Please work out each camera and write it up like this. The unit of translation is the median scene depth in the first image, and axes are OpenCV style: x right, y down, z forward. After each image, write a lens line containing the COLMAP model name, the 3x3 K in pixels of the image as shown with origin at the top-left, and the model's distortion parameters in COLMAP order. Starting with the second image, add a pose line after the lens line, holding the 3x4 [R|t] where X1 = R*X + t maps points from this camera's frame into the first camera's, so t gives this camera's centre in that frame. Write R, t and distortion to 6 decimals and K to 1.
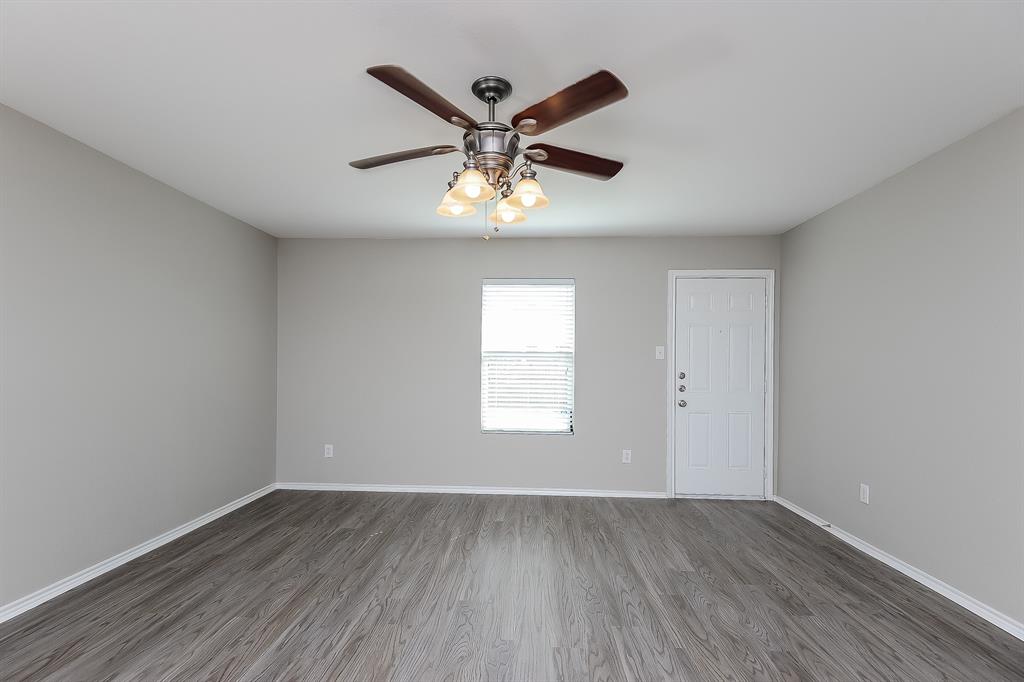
lens RADIAL K [[471.5, 0, 506.8], [0, 471.5, 357.4], [0, 0, 1]] dist [0.000851, -0.000200]
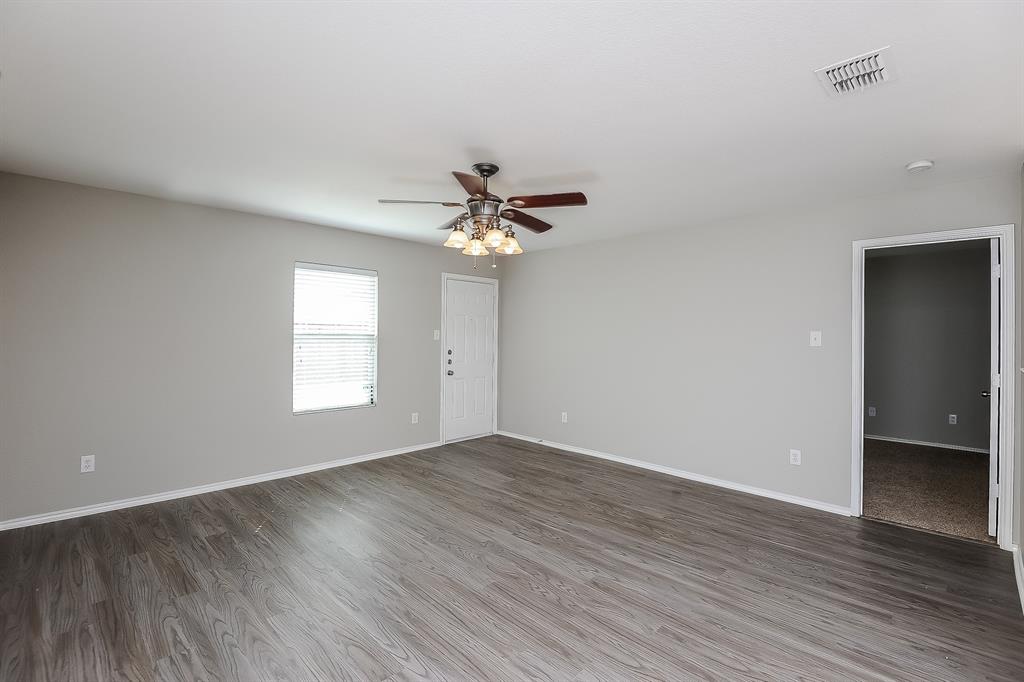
lens RADIAL K [[468.5, 0, 508.4], [0, 468.5, 339.5], [0, 0, 1]] dist [-0.000487, -0.015766]
pose [[0.662711, -0.009111, 0.748820, -0.626207], [-0.013132, 0.999631, 0.023784, -0.038546], [-0.748761, -0.025595, 0.662346, -0.000141]]
